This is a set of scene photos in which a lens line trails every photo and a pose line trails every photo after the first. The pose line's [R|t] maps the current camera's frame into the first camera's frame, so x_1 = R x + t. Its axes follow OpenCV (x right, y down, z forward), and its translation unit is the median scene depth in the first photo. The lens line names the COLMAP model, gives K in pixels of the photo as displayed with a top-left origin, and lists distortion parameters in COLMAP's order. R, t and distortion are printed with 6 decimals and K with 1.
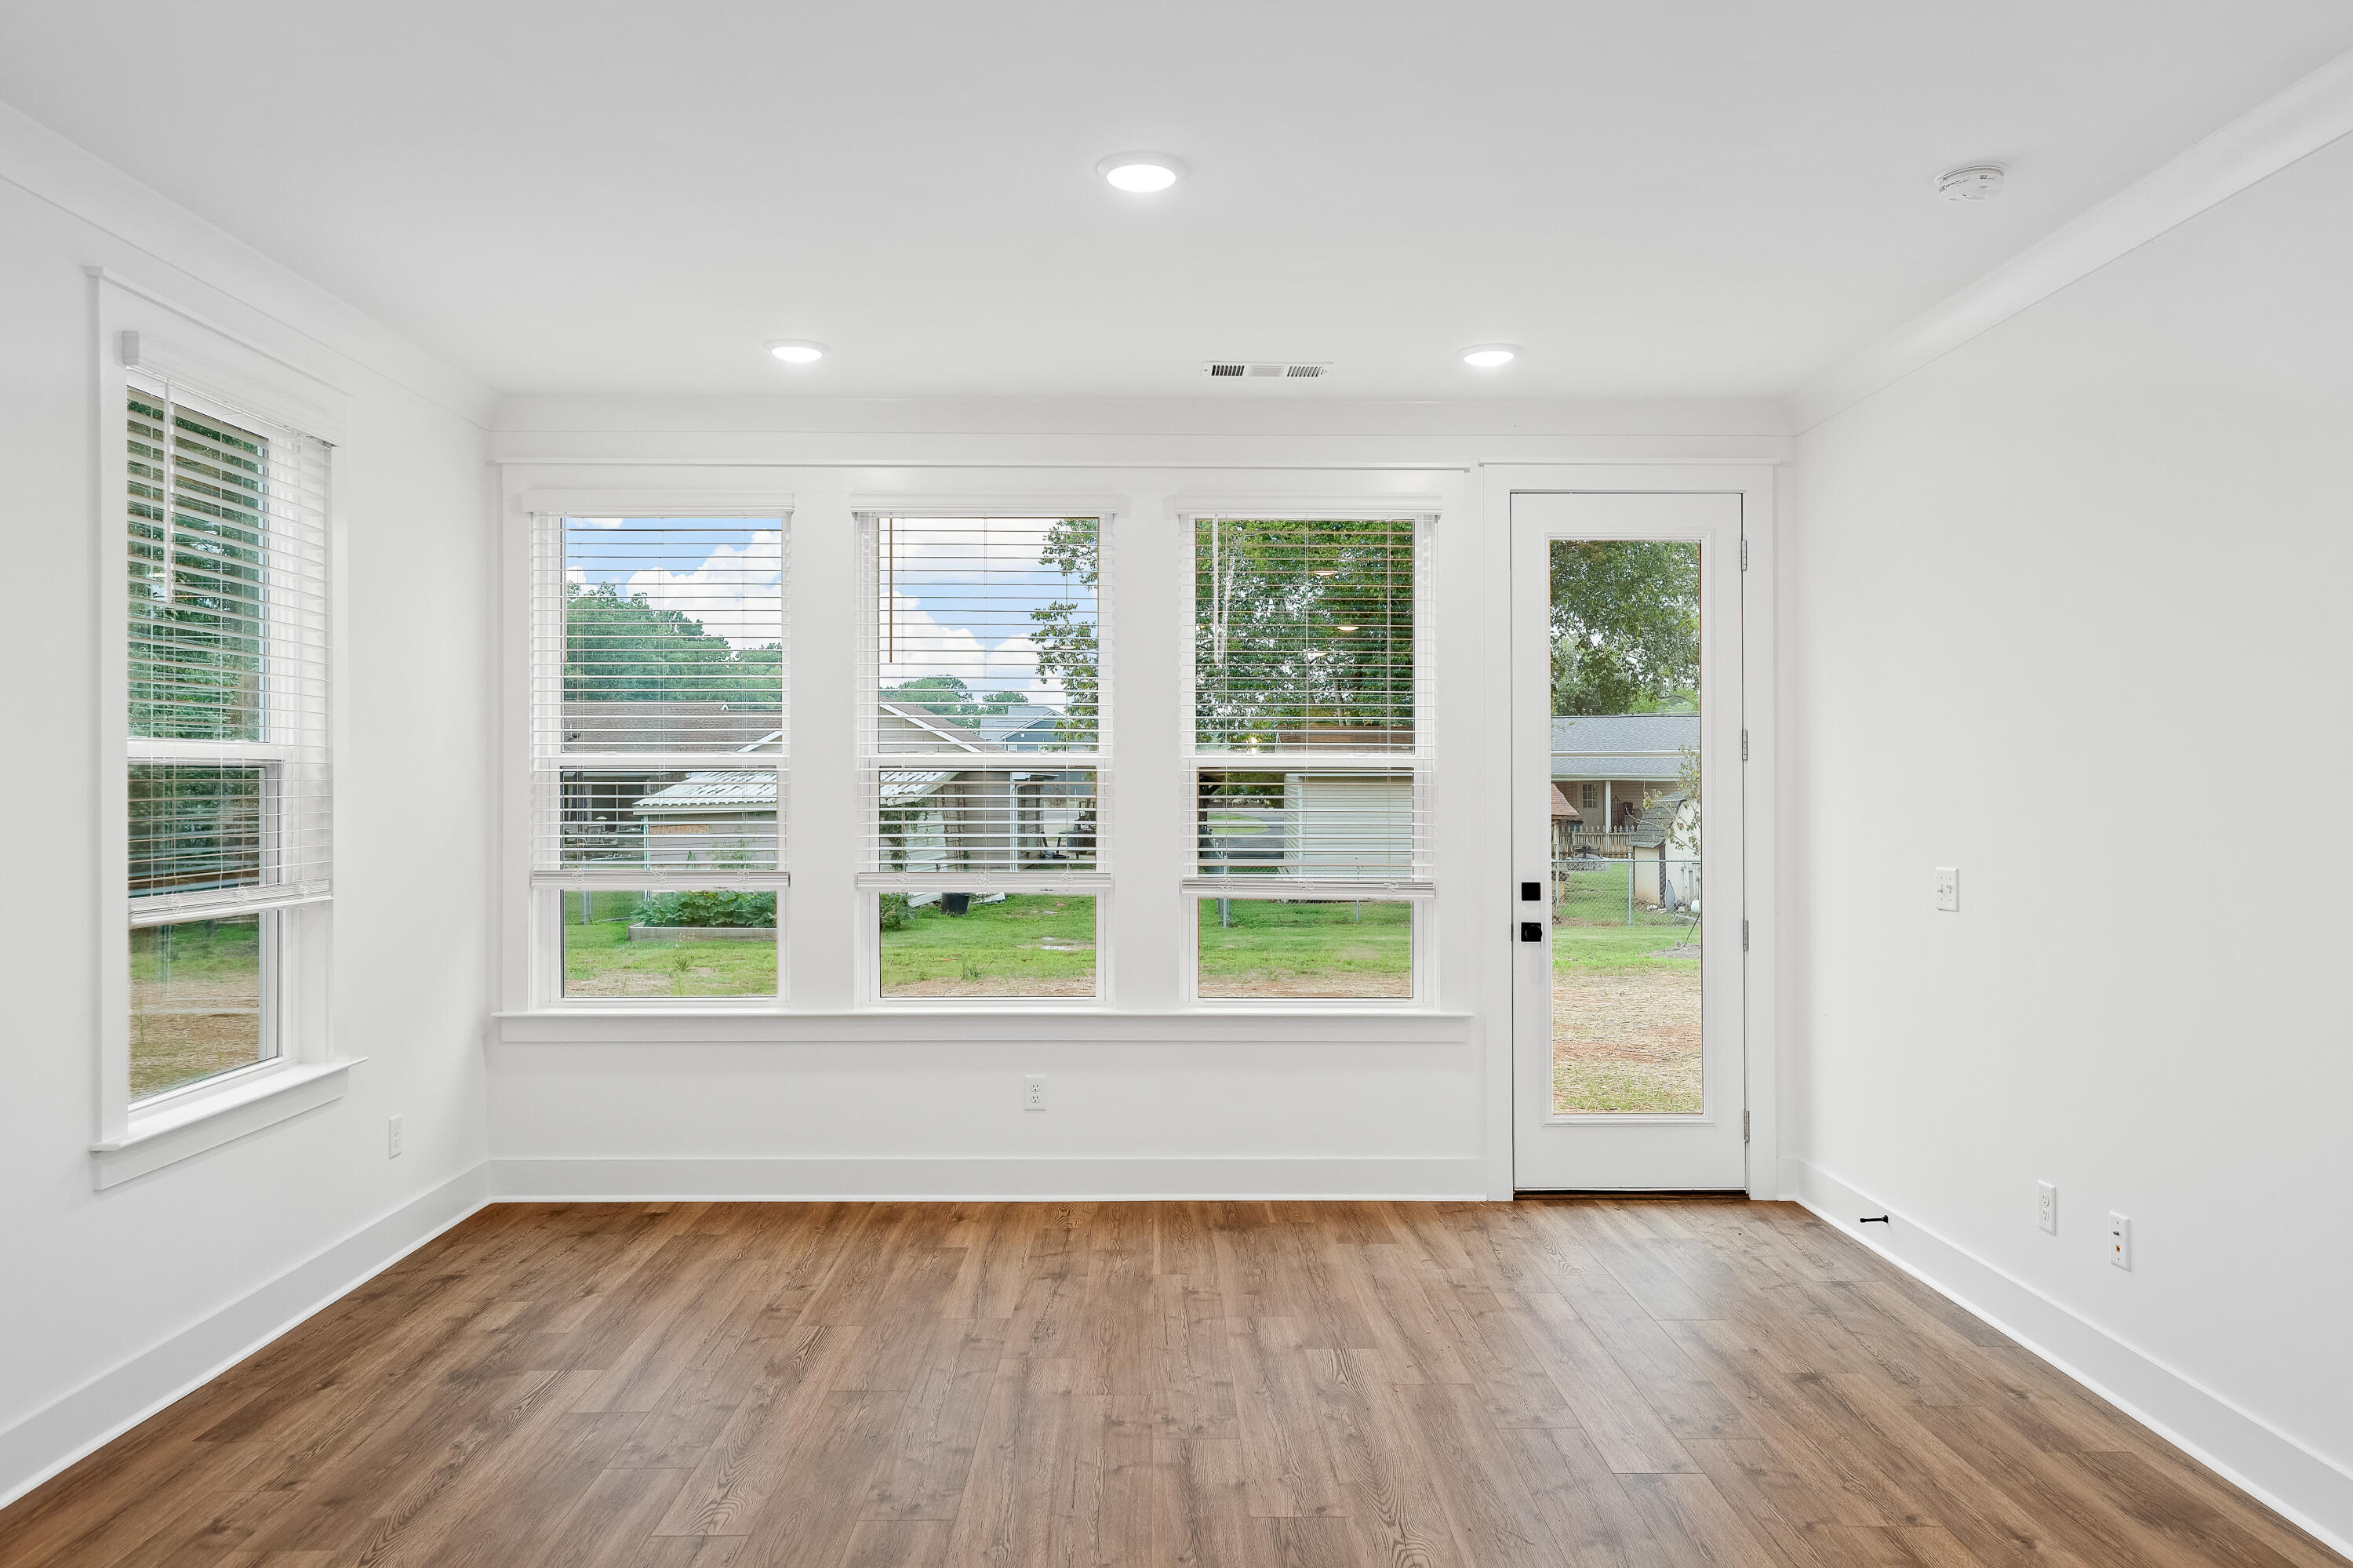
lens RADIAL K [[1641.4, 0, 1164.6], [0, 1641.4, 782.0], [0, 0, 1]] dist [0.007906, -0.003998]
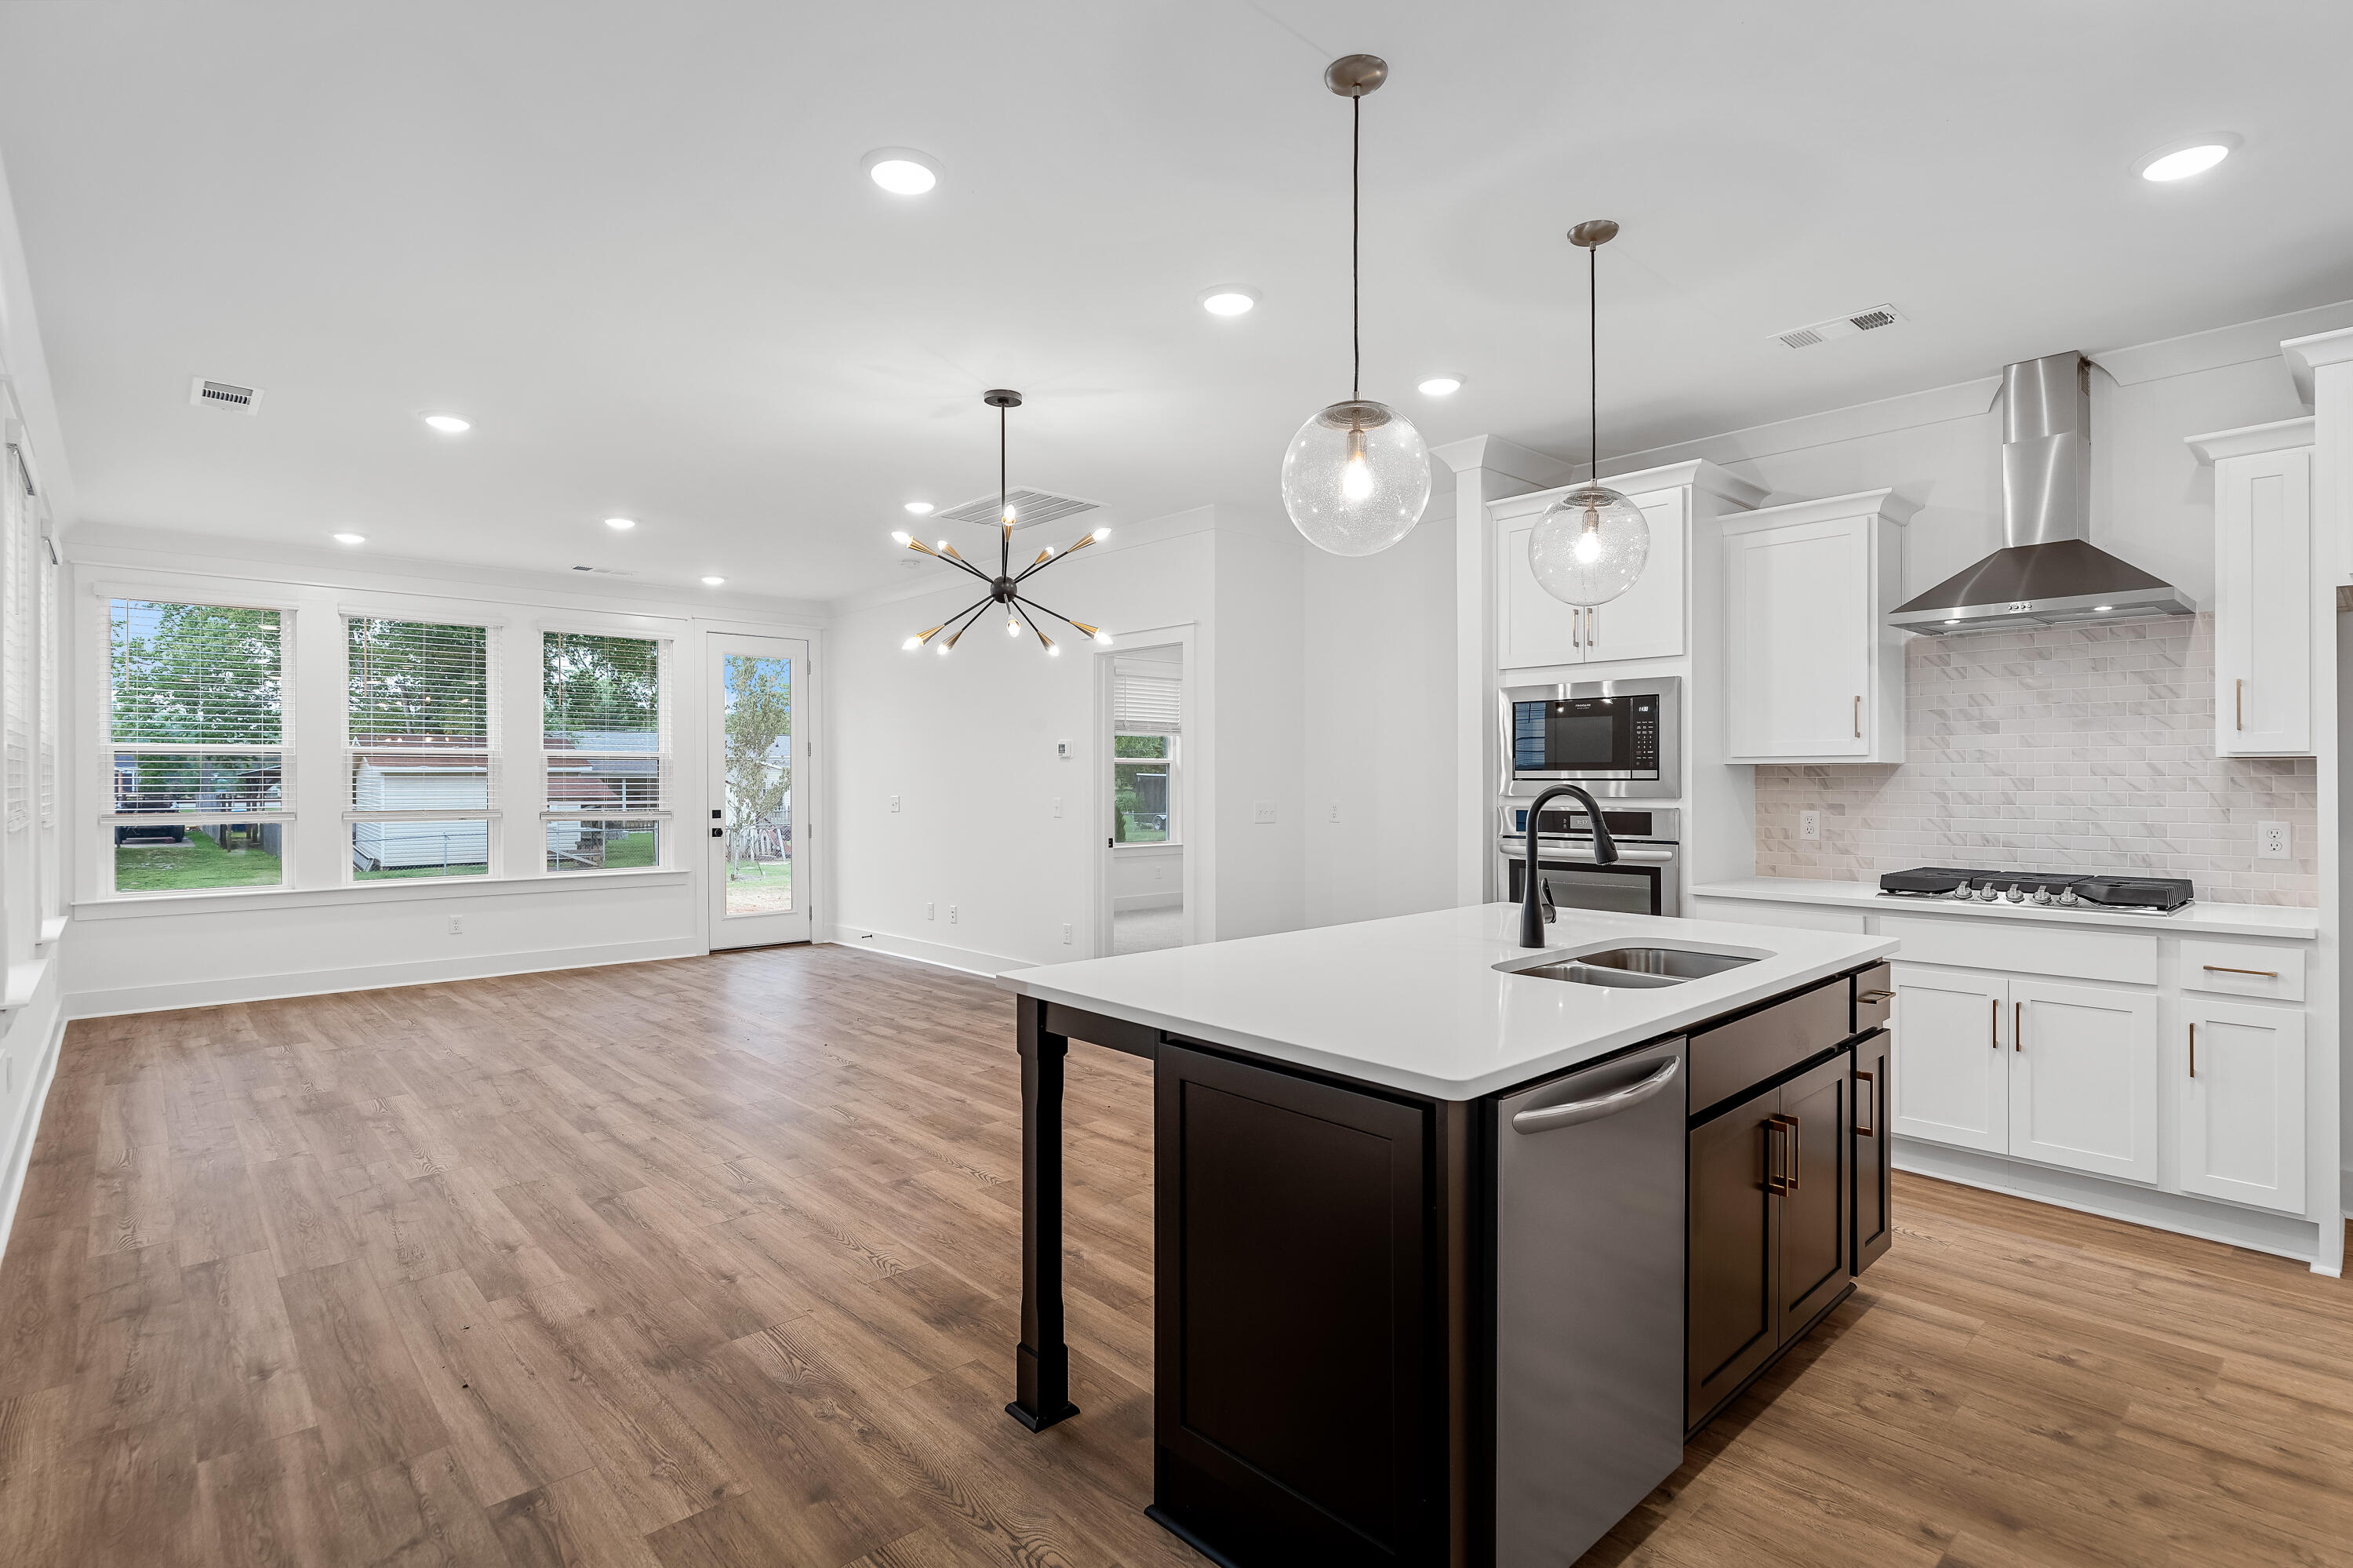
lens RADIAL K [[1174.3, 0, 1188.9], [0, 1174.3, 781.2], [0, 0, 1]] dist [-0.001747, -0.002115]
pose [[0.741363, -0.002495, 0.671099, -0.471623], [0.002453, 0.999996, 0.001008, 0.029364], [-0.671099, 0.000899, 0.741367, -0.767737]]
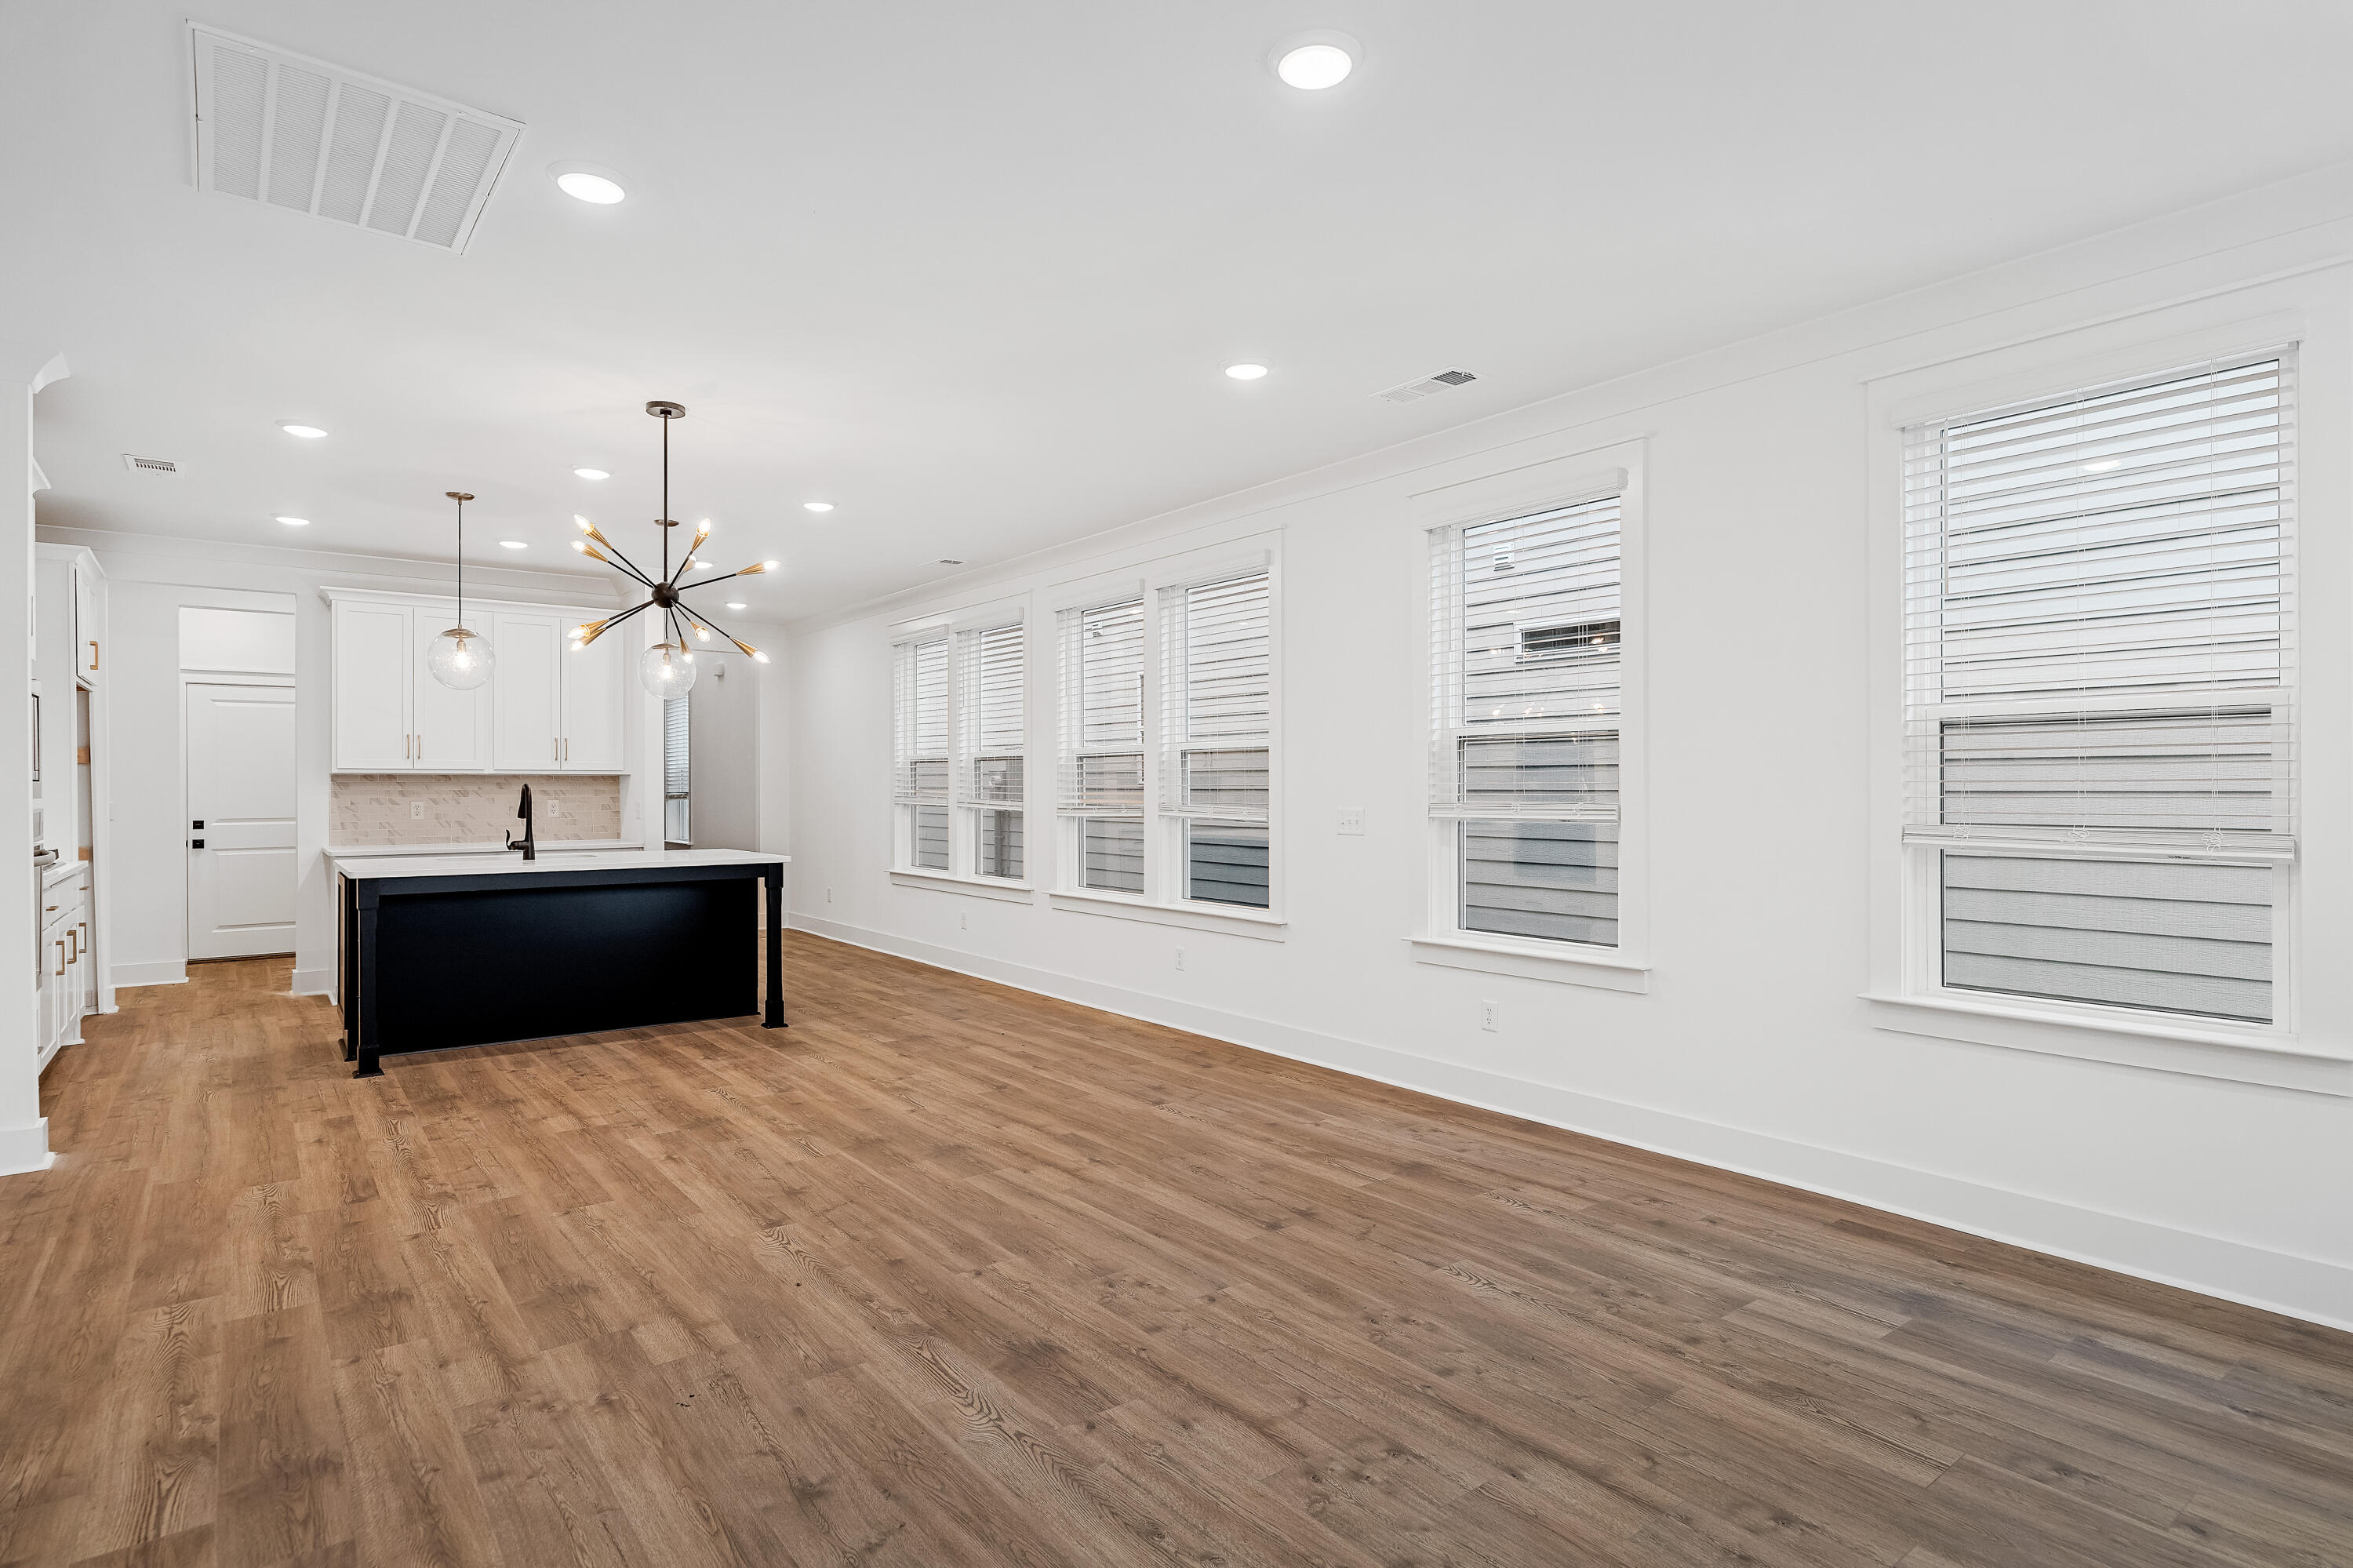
lens RADIAL K [[1200.5, 0, 1173.8], [0, 1200.5, 738.5], [0, 0, 1]] dist [0.002553, -0.001521]
pose [[-0.794247, -0.023126, -0.607154, 0.383524], [0.000053, 0.999273, -0.038132, 0.033965], [0.607594, -0.030318, -0.793669, 1.215852]]
